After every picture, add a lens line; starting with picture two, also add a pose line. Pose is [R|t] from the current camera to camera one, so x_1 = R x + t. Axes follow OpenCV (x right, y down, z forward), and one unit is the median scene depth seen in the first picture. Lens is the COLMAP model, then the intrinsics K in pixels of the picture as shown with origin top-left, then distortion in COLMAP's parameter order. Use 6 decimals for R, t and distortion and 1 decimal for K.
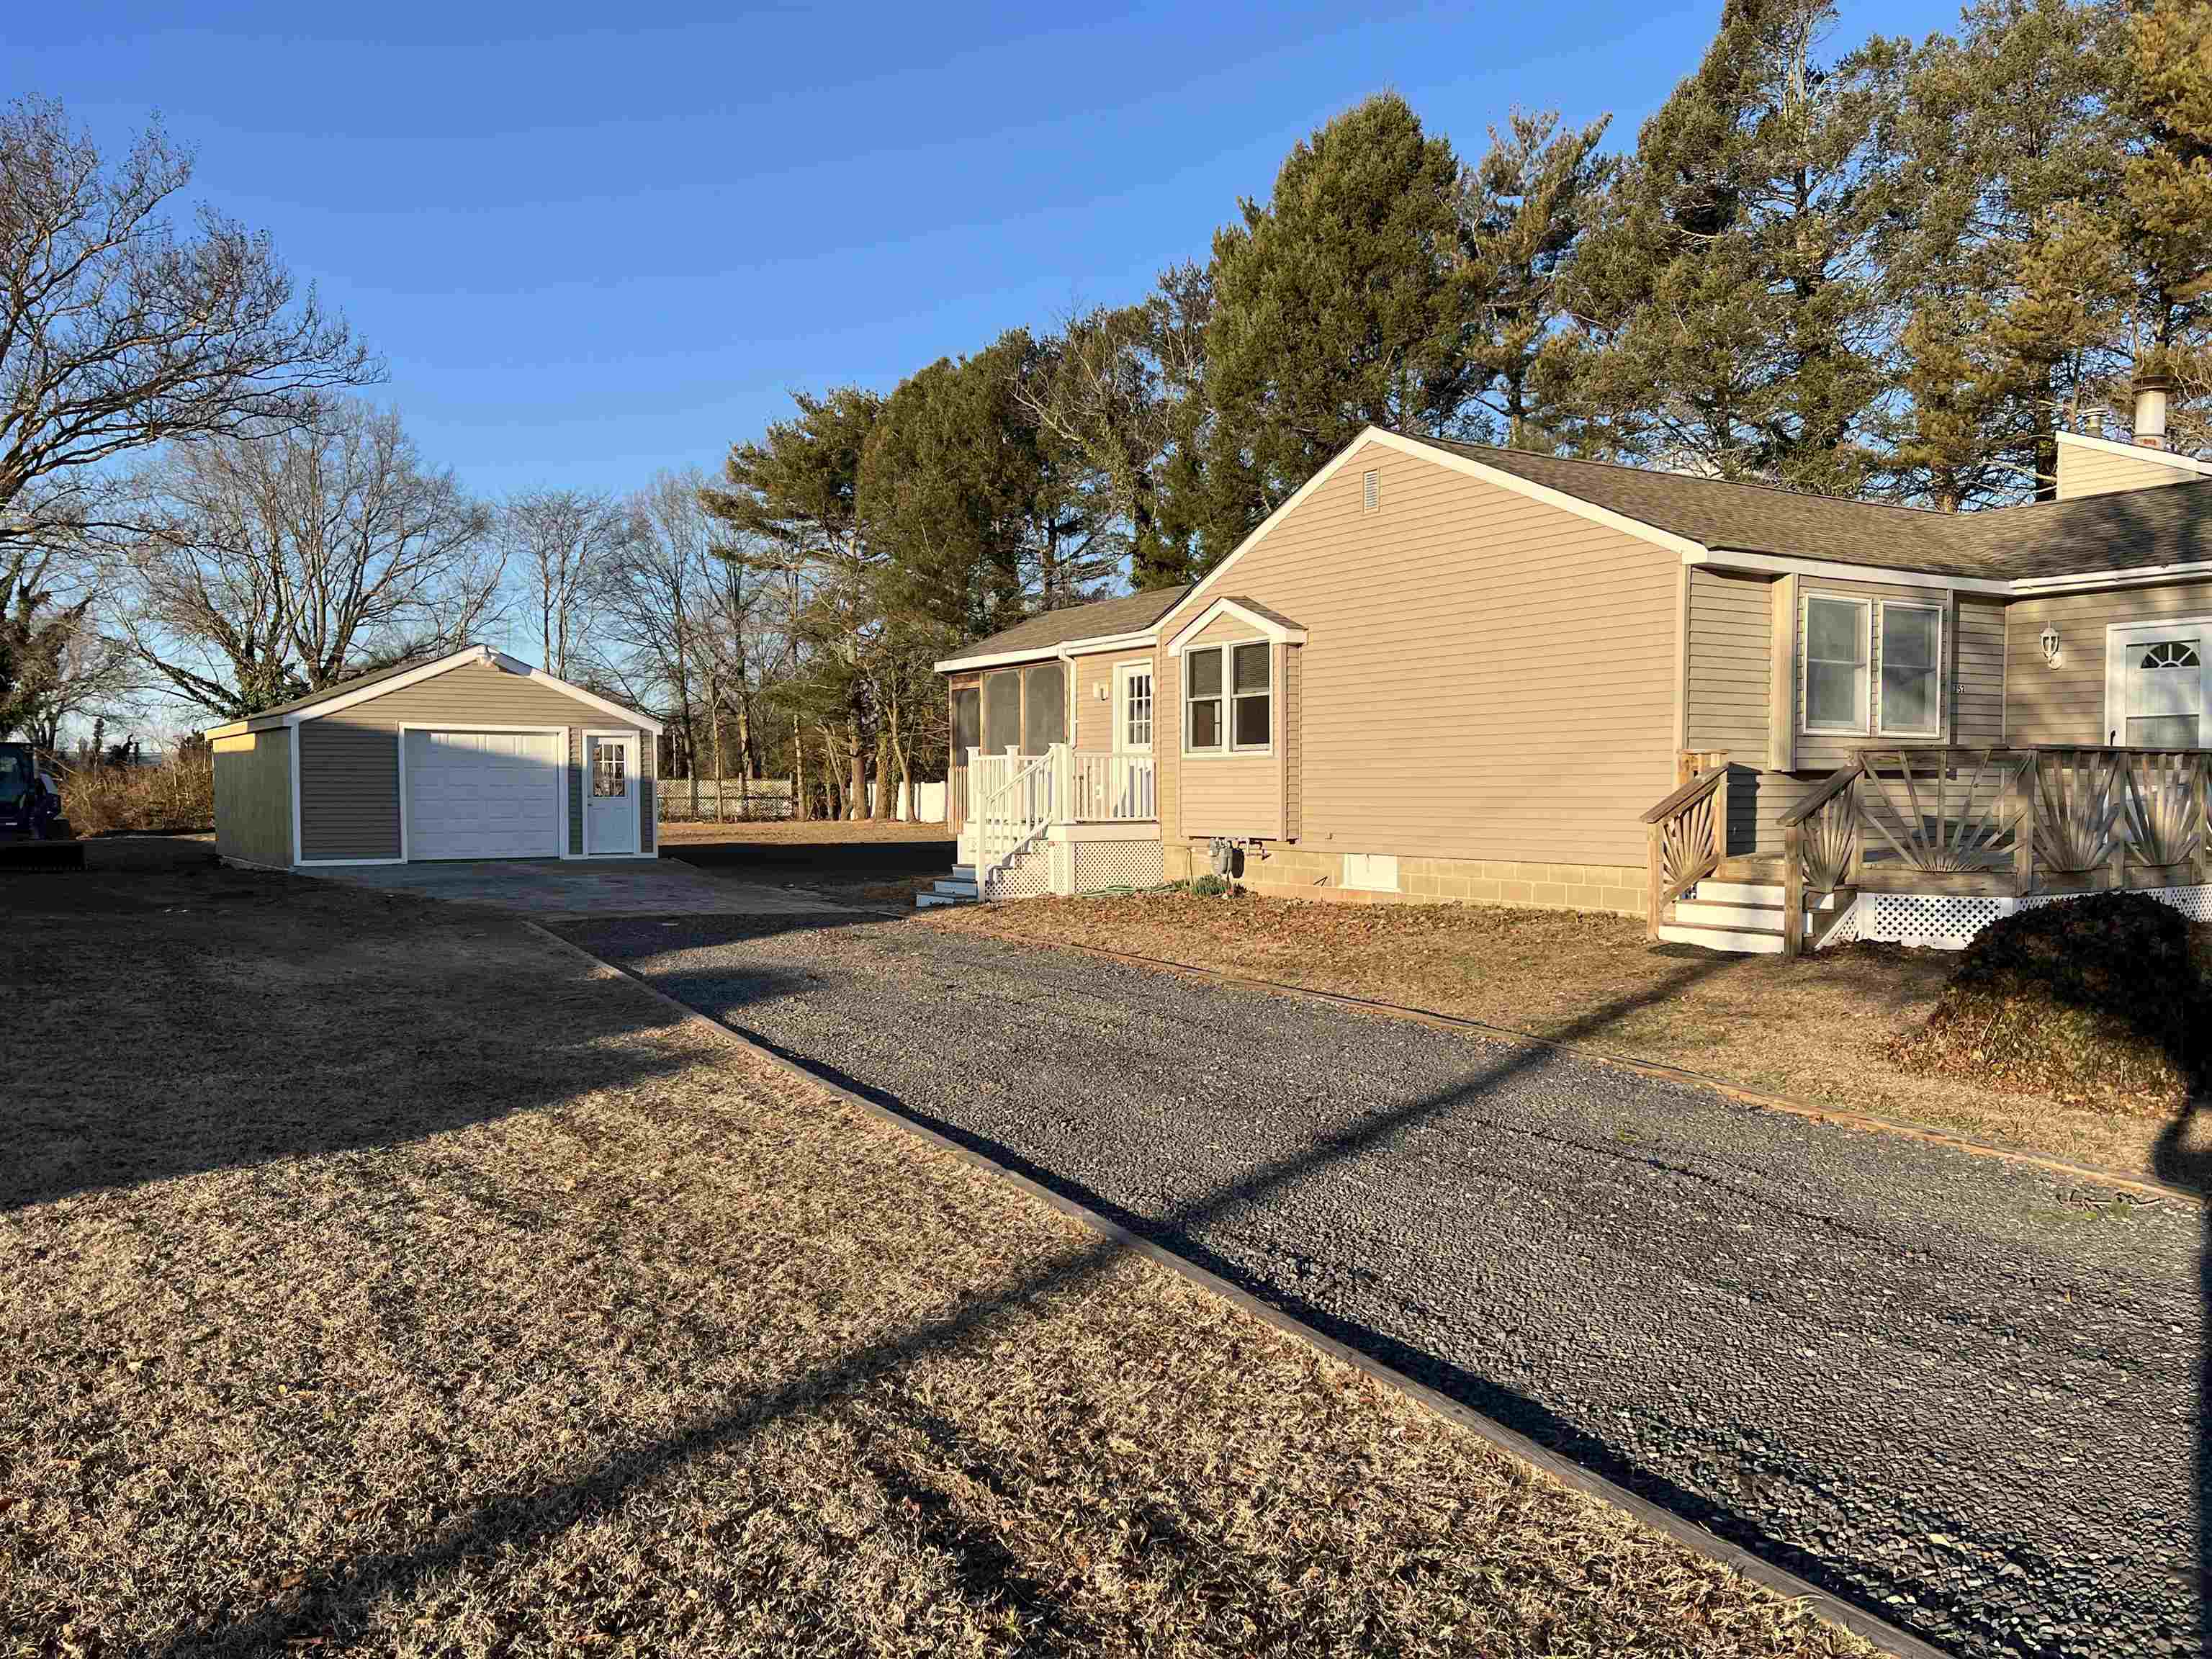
lens RADIAL K [[1659.4, 0, 1119.2], [0, 1659.4, 831.0], [0, 0, 1]] dist [0.063134, -0.066221]
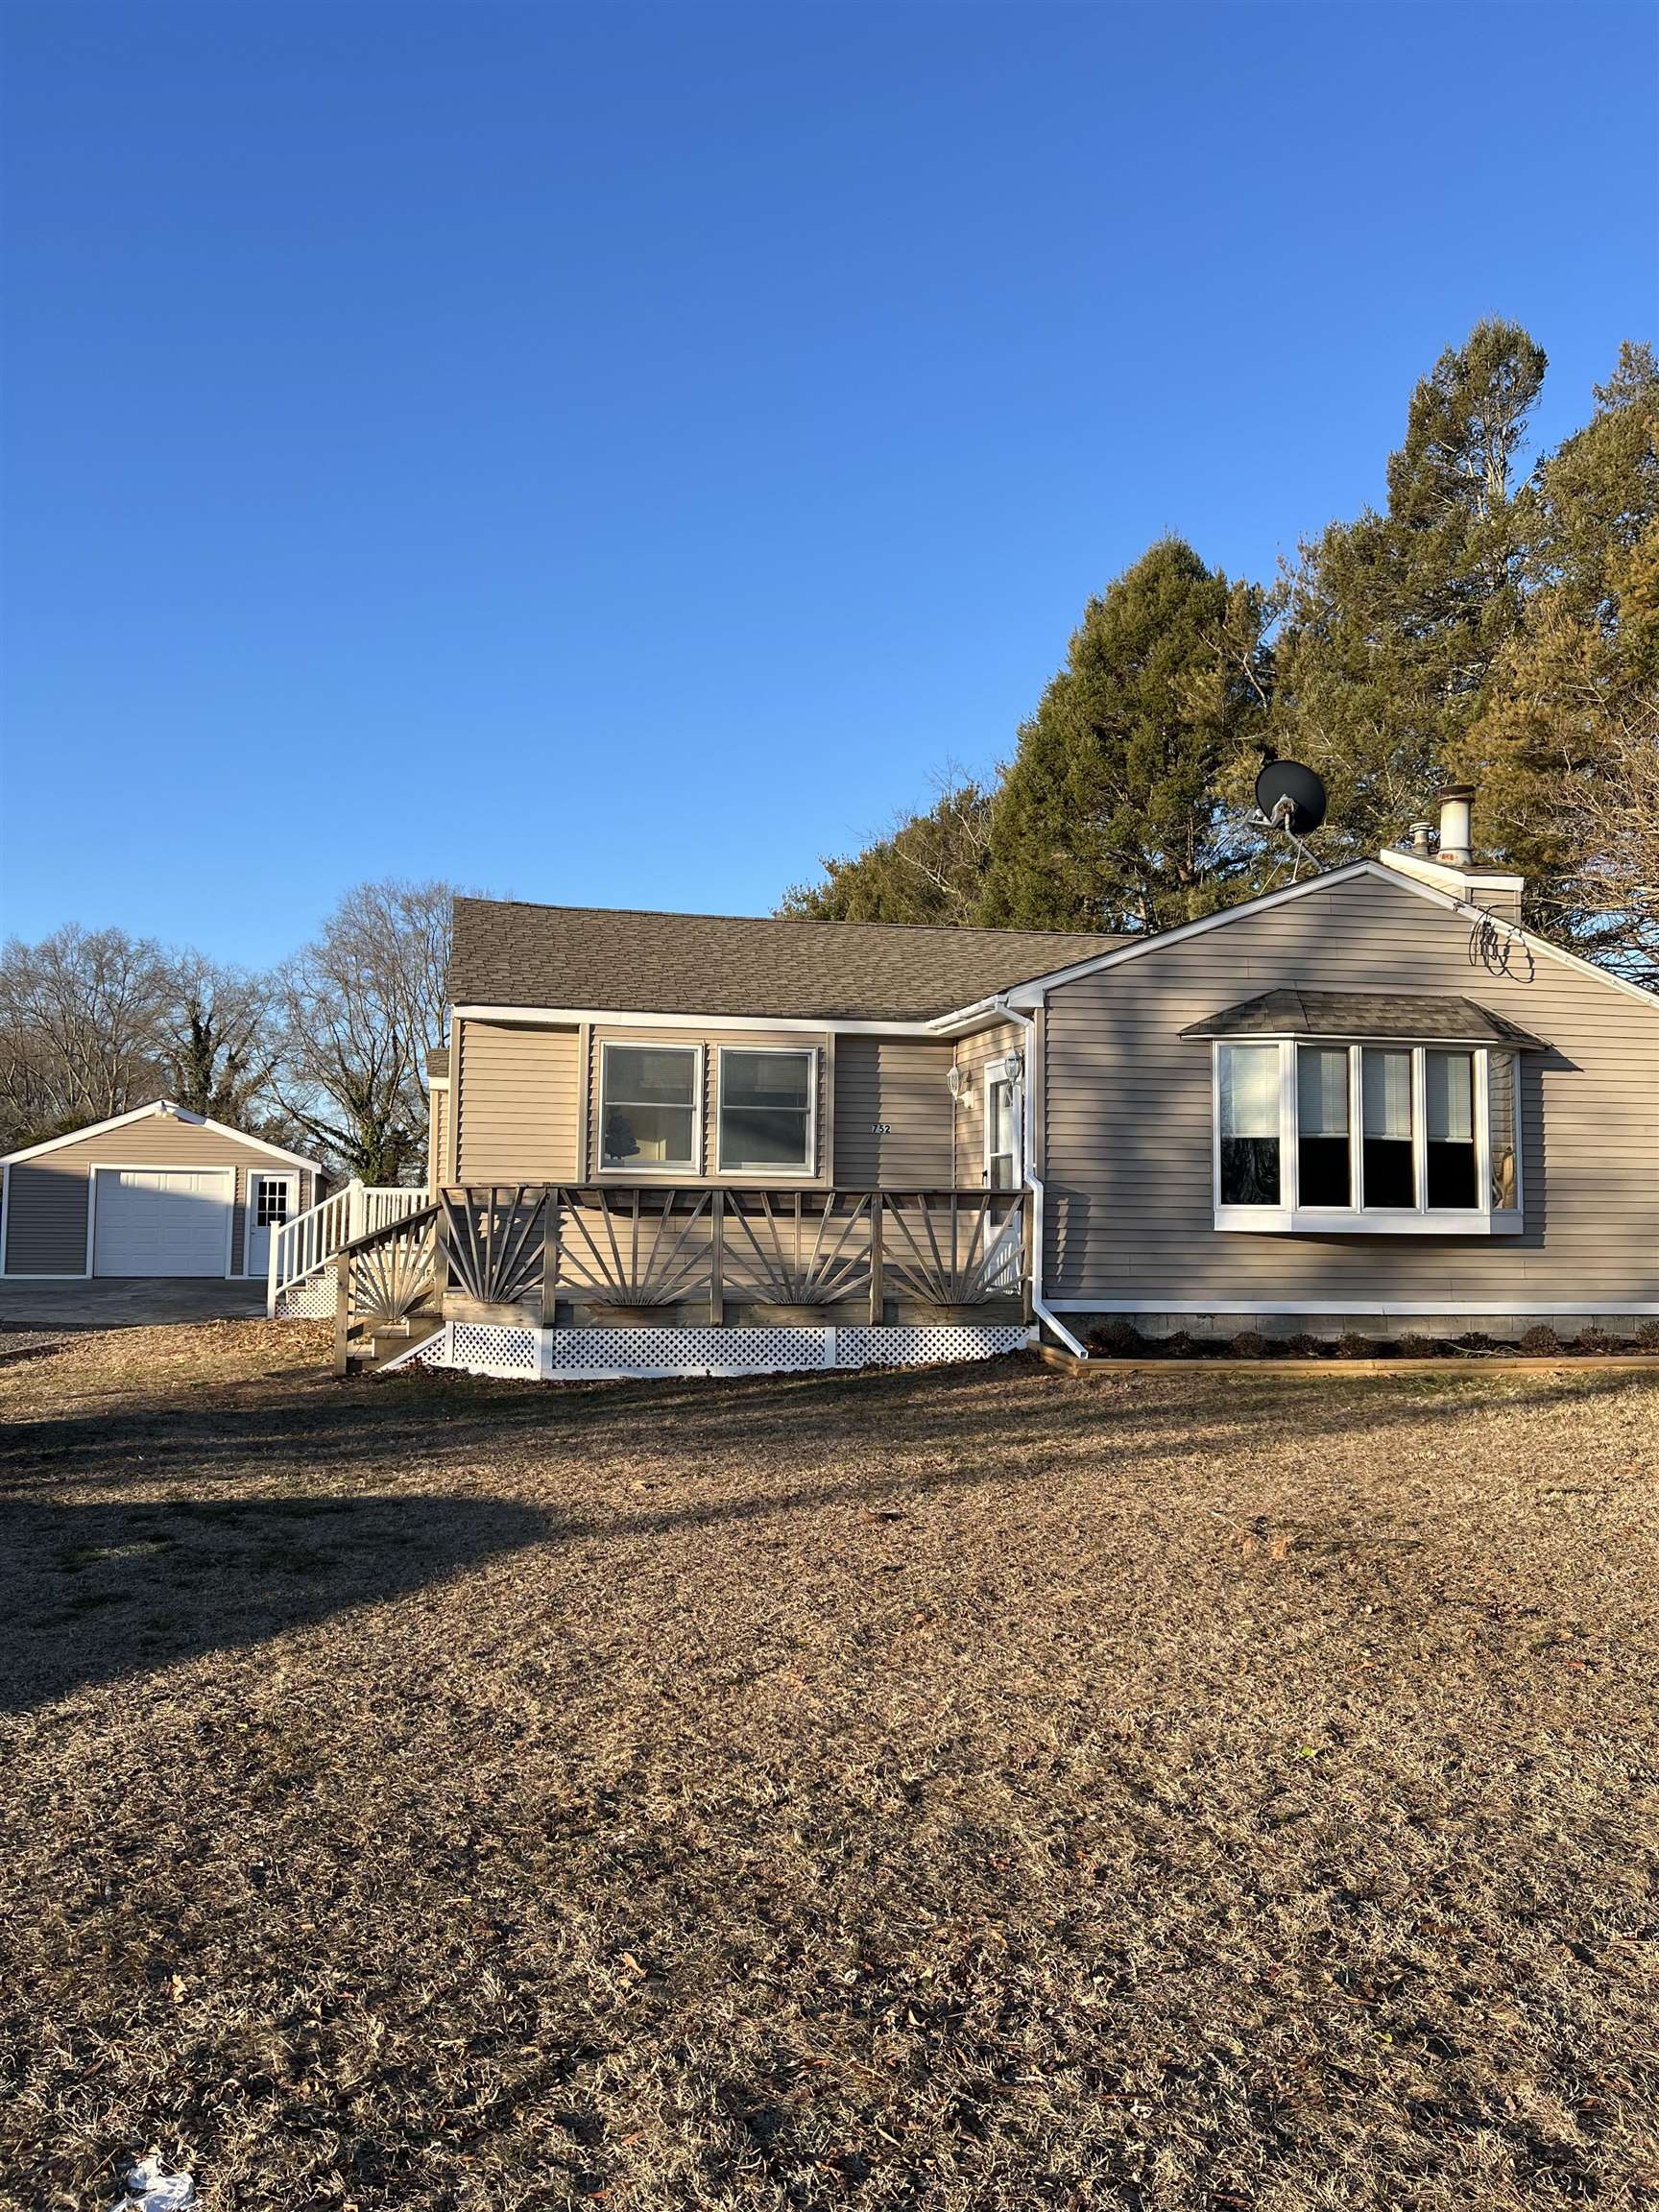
lens RADIAL K [[1659.4, 0, 822.2], [0, 1659.4, 1063.4], [0, 0, 1]] dist [0.063134, -0.066221]
pose [[0.933954, -0.021883, -0.356722, 0.218280], [-0.022762, 0.992455, -0.120475, -0.000837], [0.356667, 0.120638, 0.926410, 0.016502]]
